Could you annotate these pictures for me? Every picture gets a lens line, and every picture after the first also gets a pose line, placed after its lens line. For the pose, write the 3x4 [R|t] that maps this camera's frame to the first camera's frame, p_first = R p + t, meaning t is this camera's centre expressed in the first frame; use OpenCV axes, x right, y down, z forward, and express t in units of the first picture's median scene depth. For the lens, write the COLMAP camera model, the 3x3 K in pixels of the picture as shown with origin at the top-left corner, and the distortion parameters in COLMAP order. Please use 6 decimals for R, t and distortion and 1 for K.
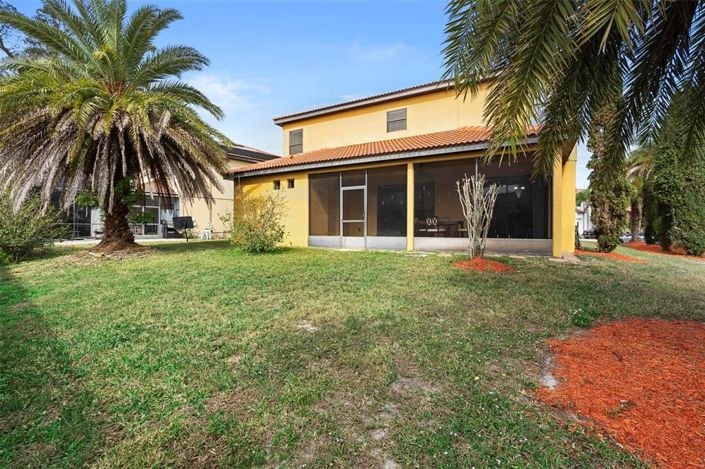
lens RADIAL K [[322.8, 0, 350.8], [0, 322.8, 225.7], [0, 0, 1]] dist [-0.001958, -0.000137]
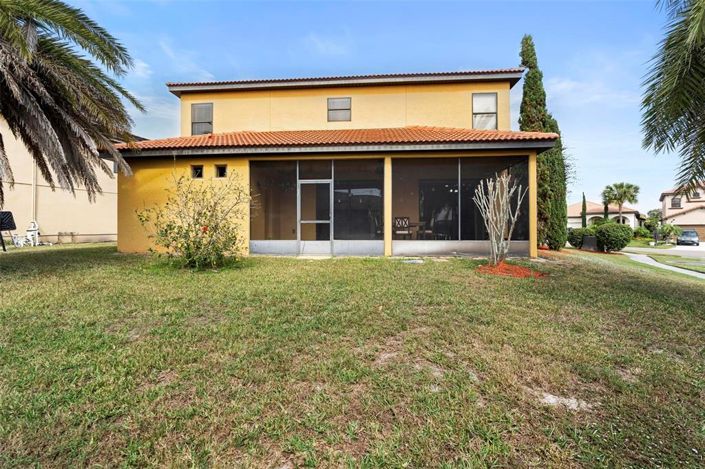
lens RADIAL K [[322.8, 0, 350.8], [0, 322.8, 225.7], [0, 0, 1]] dist [-0.001958, -0.000137]
pose [[0.904680, 0.001240, 0.426090, -0.256155], [-0.001893, 0.999998, 0.001110, -0.005236], [-0.426087, -0.001811, 0.904680, 0.210342]]
